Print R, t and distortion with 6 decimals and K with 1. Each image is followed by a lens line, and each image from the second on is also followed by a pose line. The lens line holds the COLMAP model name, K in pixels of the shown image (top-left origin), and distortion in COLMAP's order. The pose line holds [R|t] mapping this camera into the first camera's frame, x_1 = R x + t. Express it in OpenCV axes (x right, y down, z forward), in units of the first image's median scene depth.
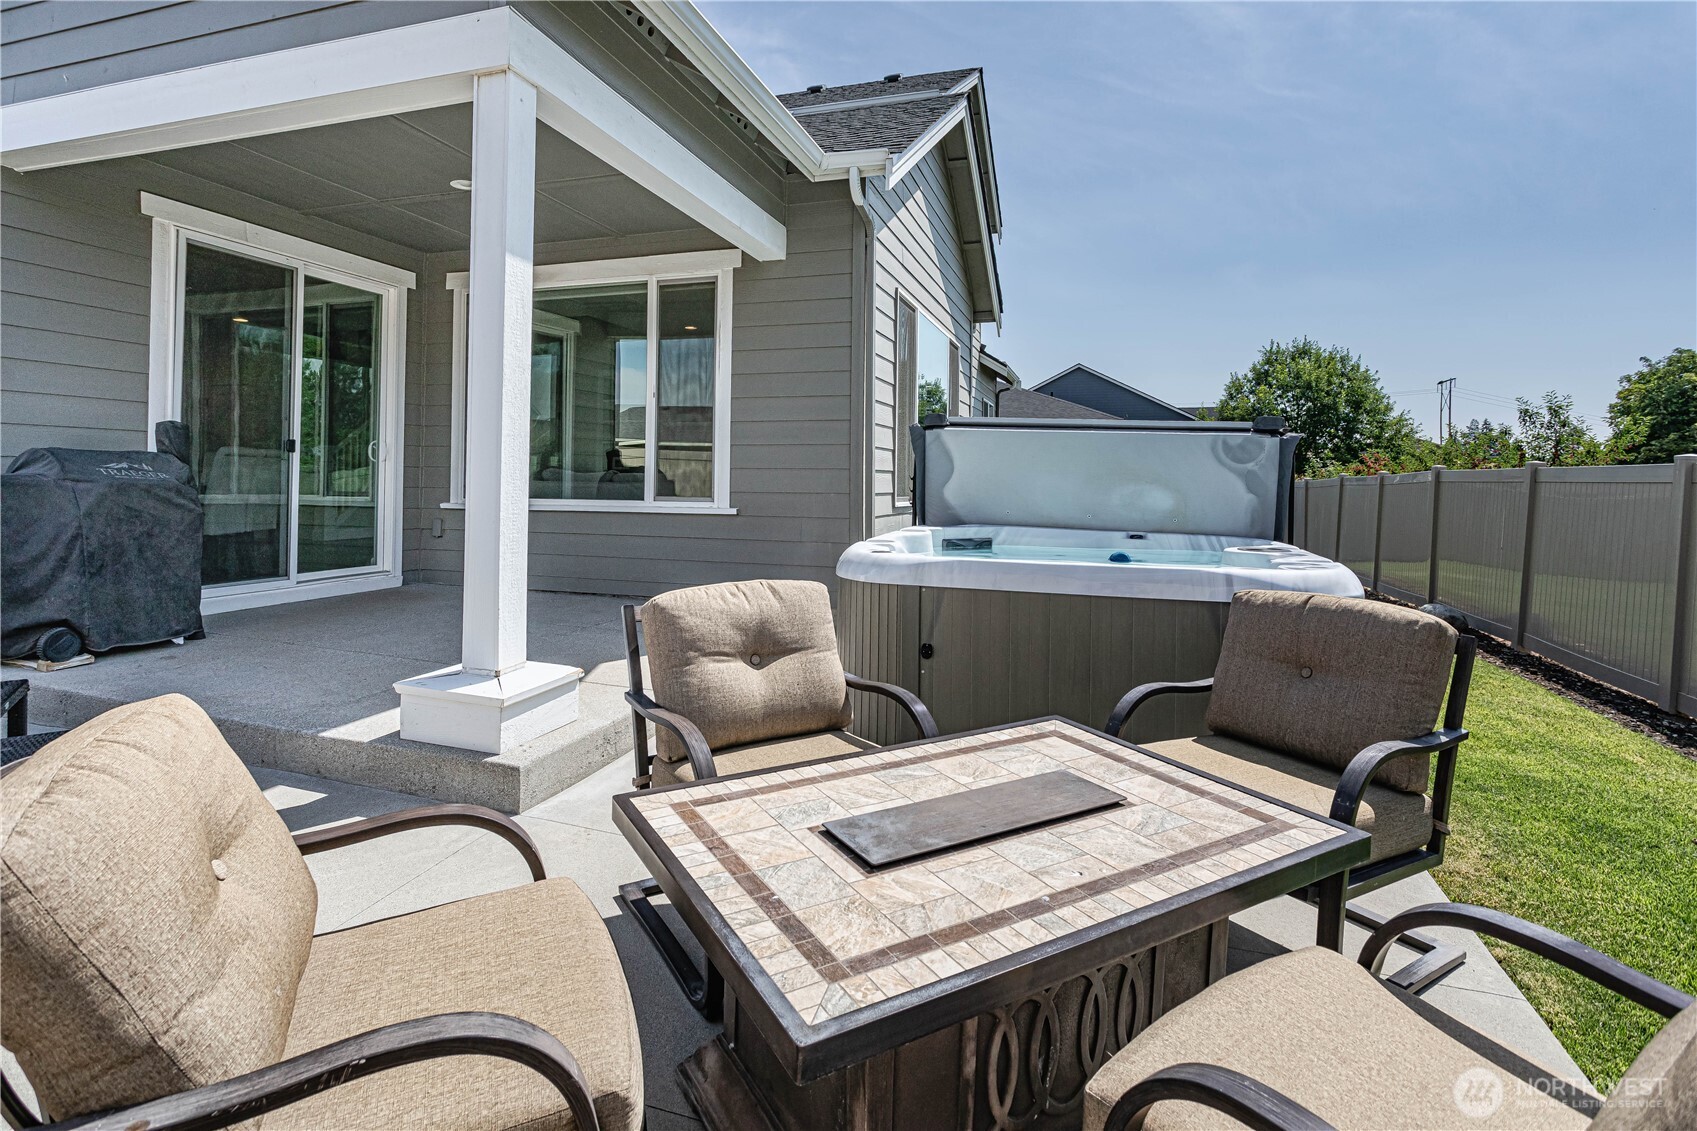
lens RADIAL K [[835.6, 0, 785.4], [0, 835.6, 477.2], [0, 0, 1]] dist [0.000734, -0.000289]
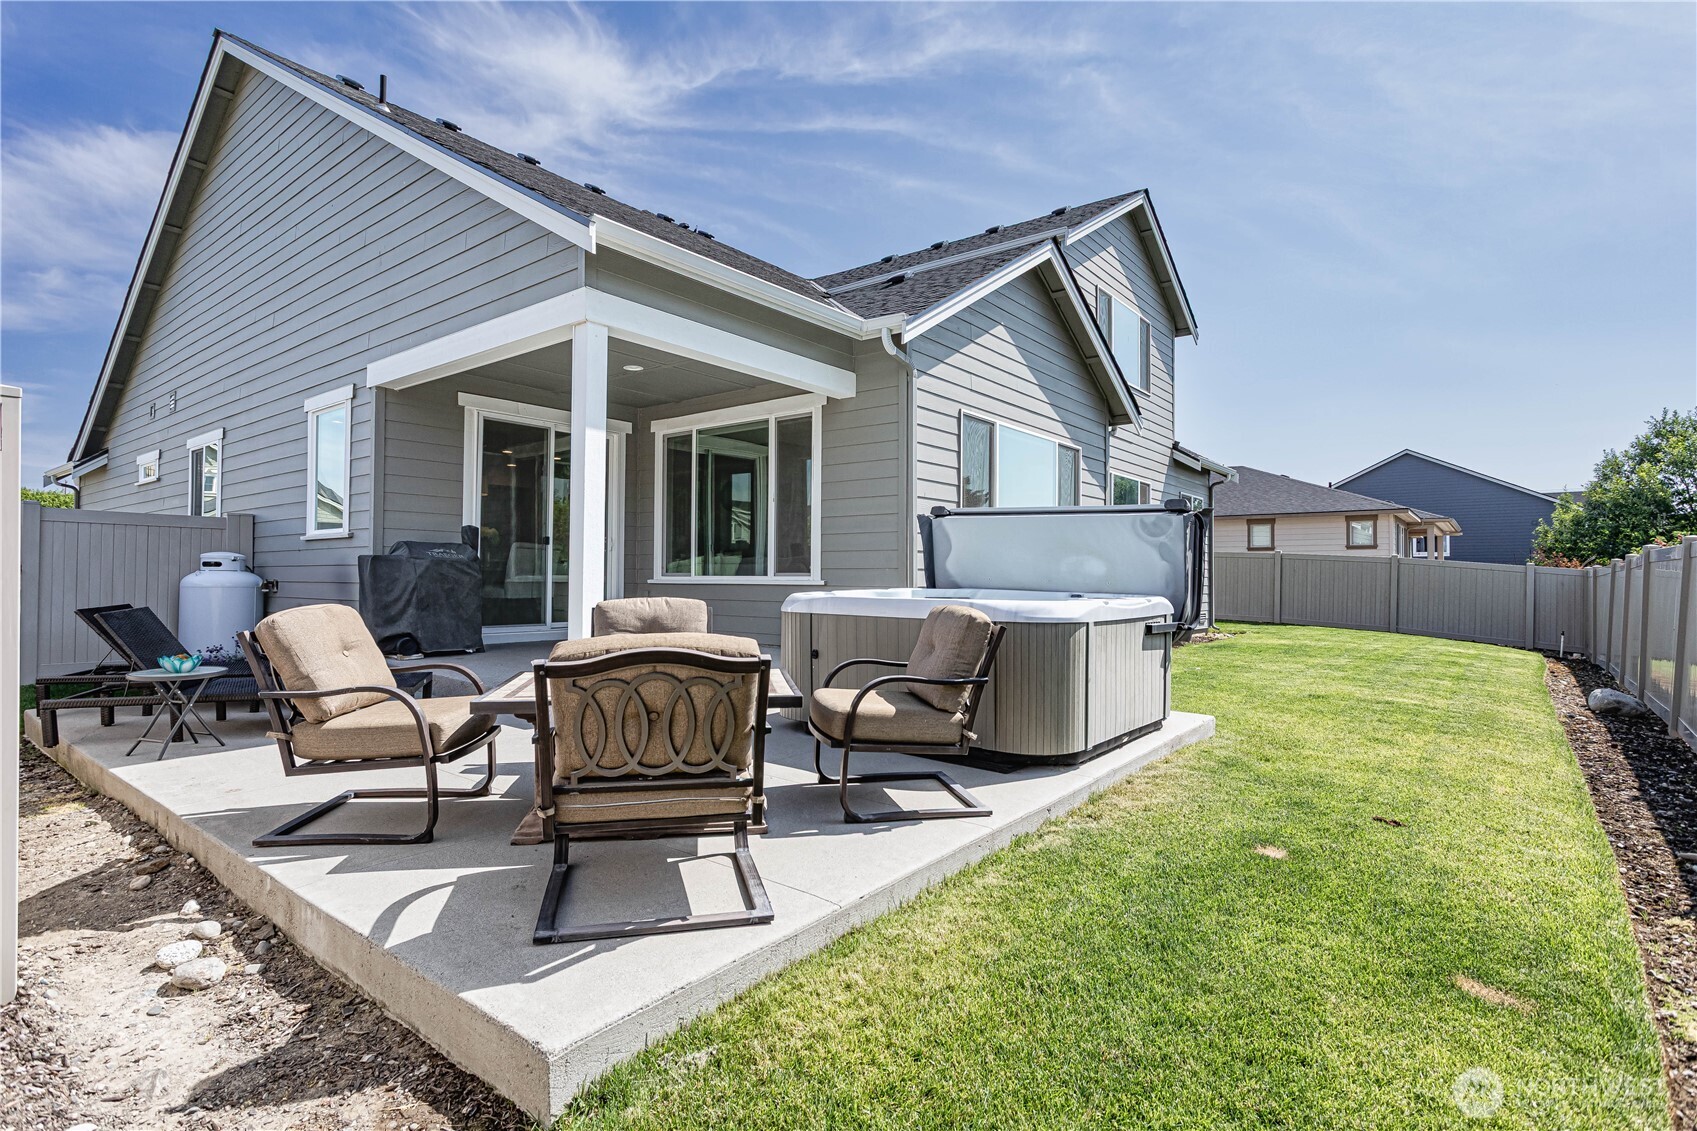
lens RADIAL K [[835.6, 0, 853.2], [0, 835.6, 572.2], [0, 0, 1]] dist [0.000734, -0.000289]
pose [[0.944092, -0.008339, -0.329576, 0.528180], [0.003969, 0.999895, -0.013929, 0.051481], [0.329658, 0.011842, 0.944026, -0.329468]]
